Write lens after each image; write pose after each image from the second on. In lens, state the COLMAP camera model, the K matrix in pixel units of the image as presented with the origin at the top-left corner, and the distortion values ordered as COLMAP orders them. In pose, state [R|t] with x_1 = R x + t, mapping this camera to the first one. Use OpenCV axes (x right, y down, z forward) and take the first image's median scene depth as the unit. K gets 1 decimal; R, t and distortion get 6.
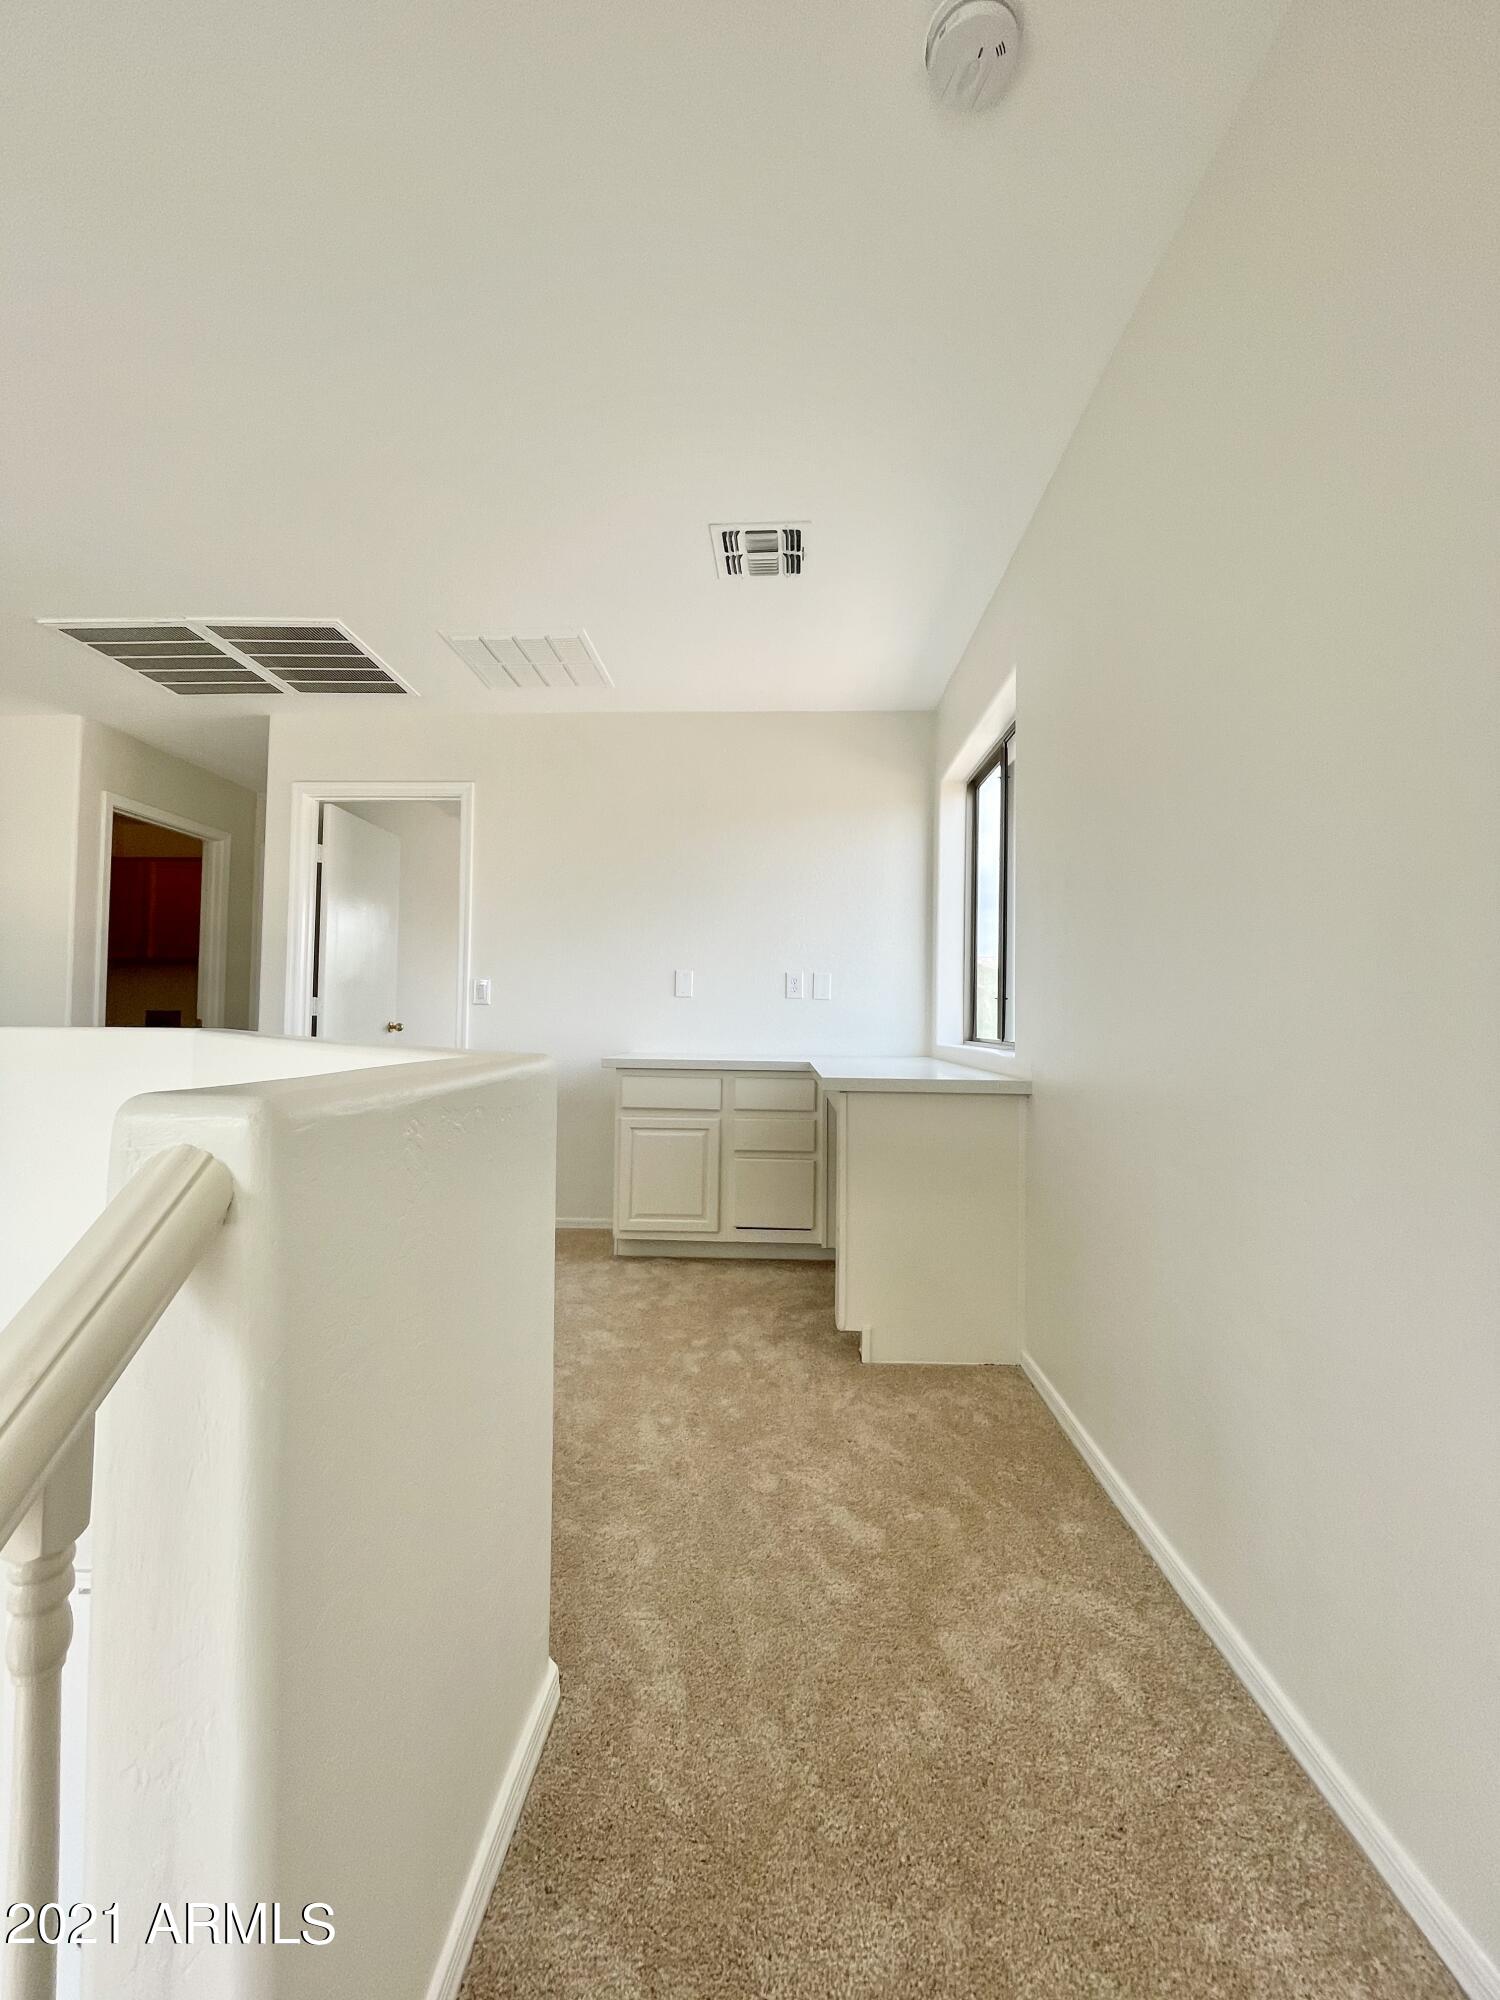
lens RADIAL K [[806.3, 0, 750.1], [0, 806.3, 998.4], [0, 0, 1]] dist [-0.002117, 0.000154]
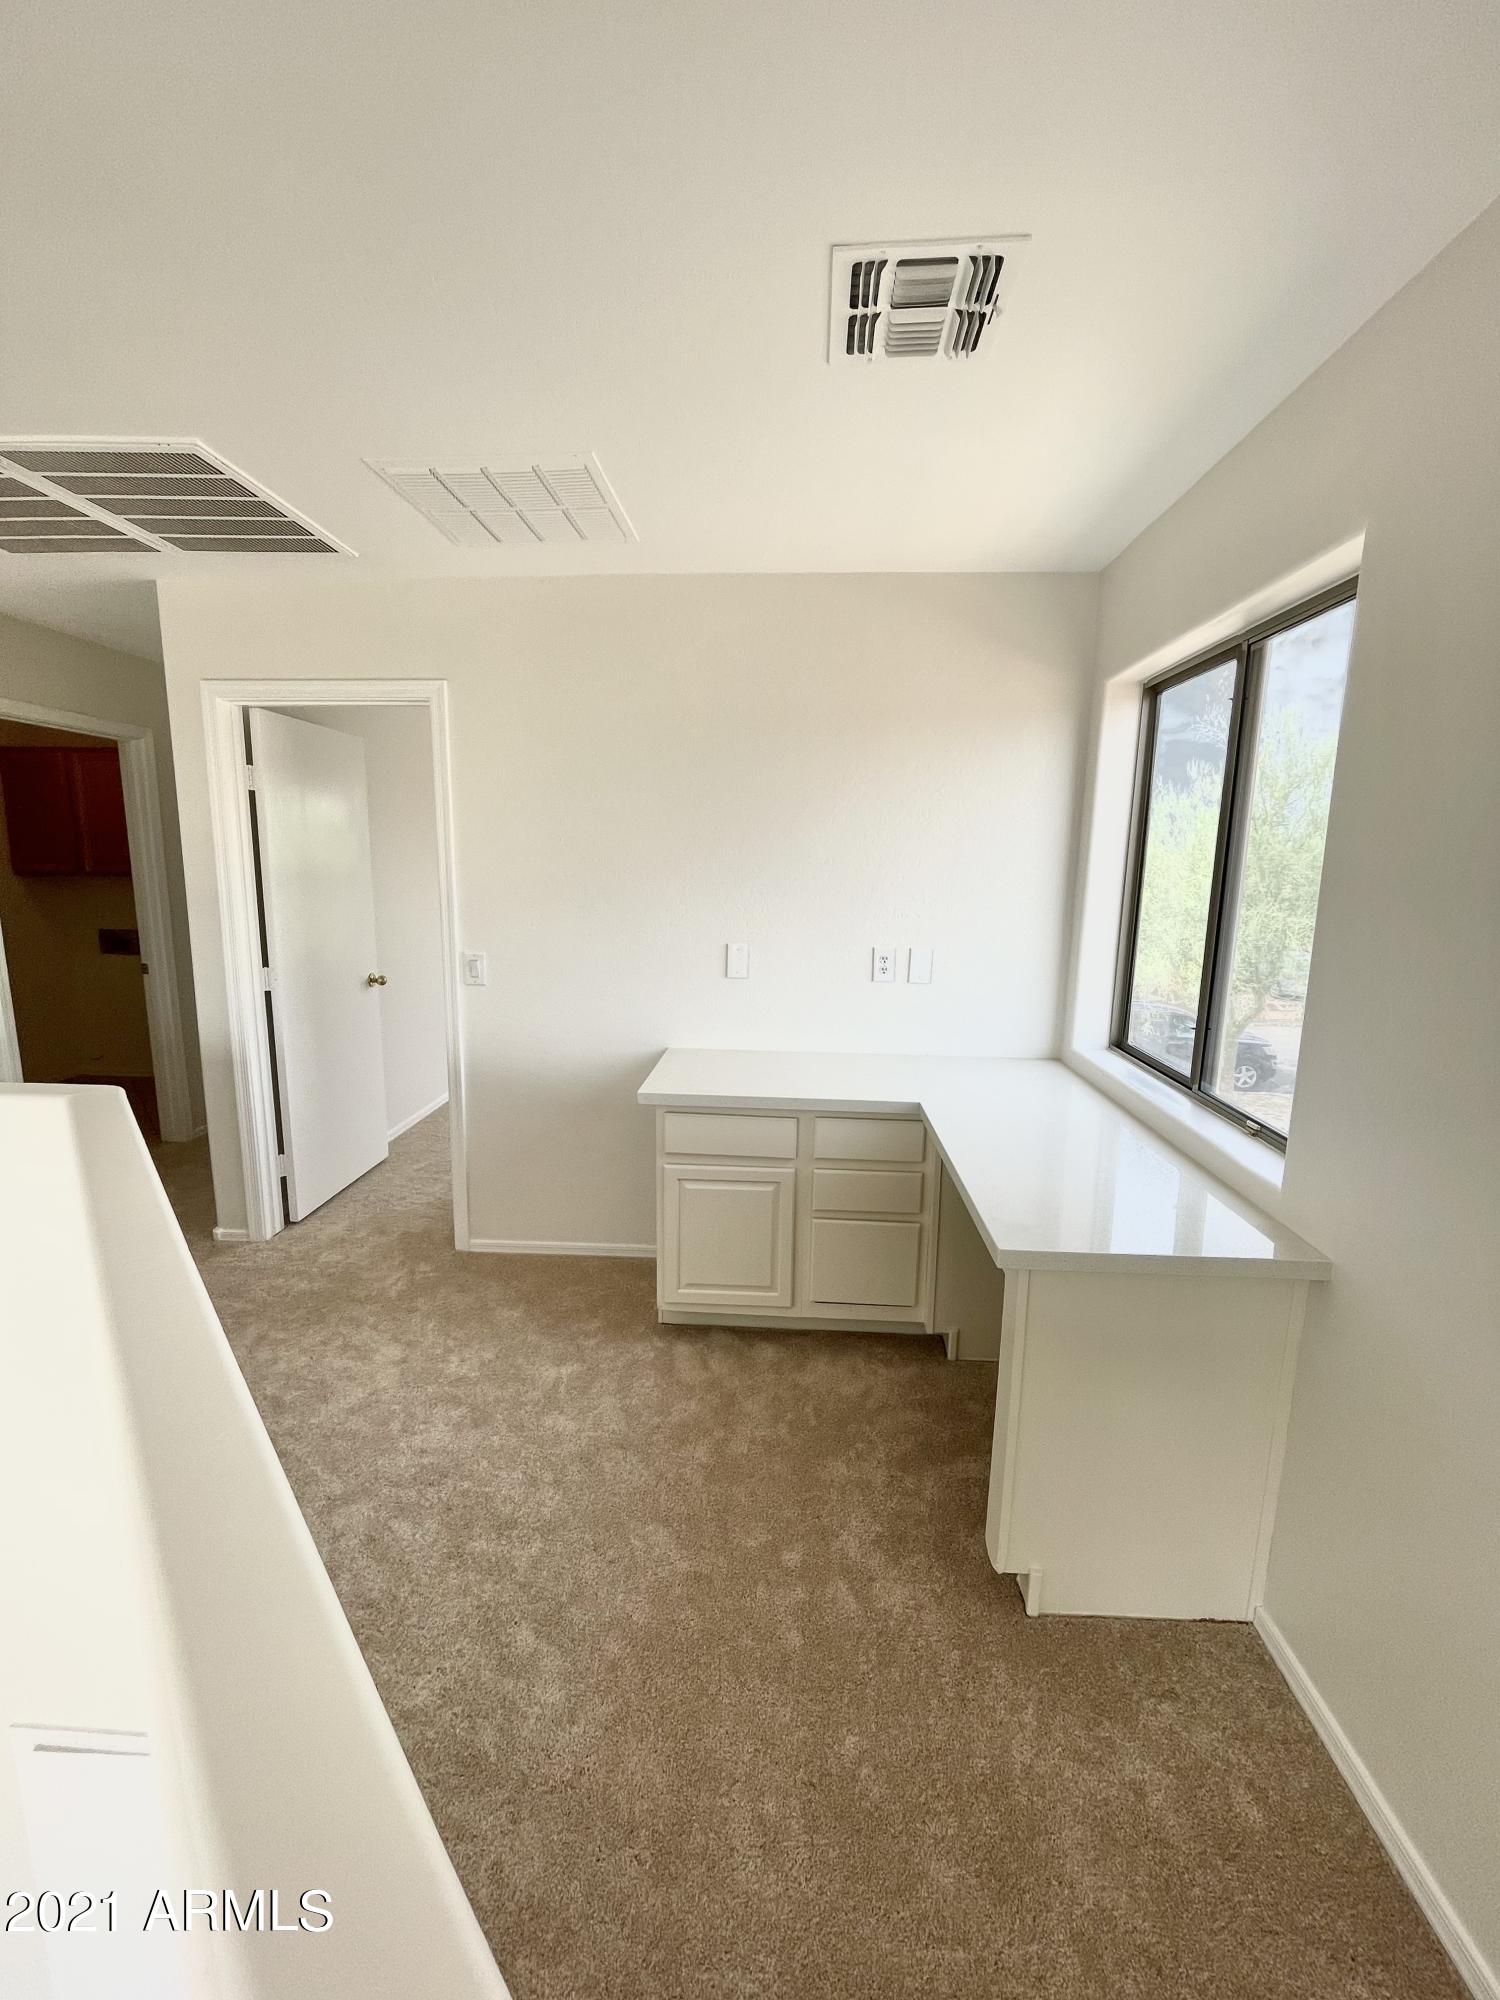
lens RADIAL K [[806.3, 0, 753.9], [0, 806.3, 999.4], [0, 0, 1]] dist [-0.002117, 0.000154]
pose [[0.999900, 0.005211, -0.013135, -0.069099], [-0.002603, 0.981530, 0.191289, -0.155894], [0.013890, -0.191235, 0.981446, 0.295075]]
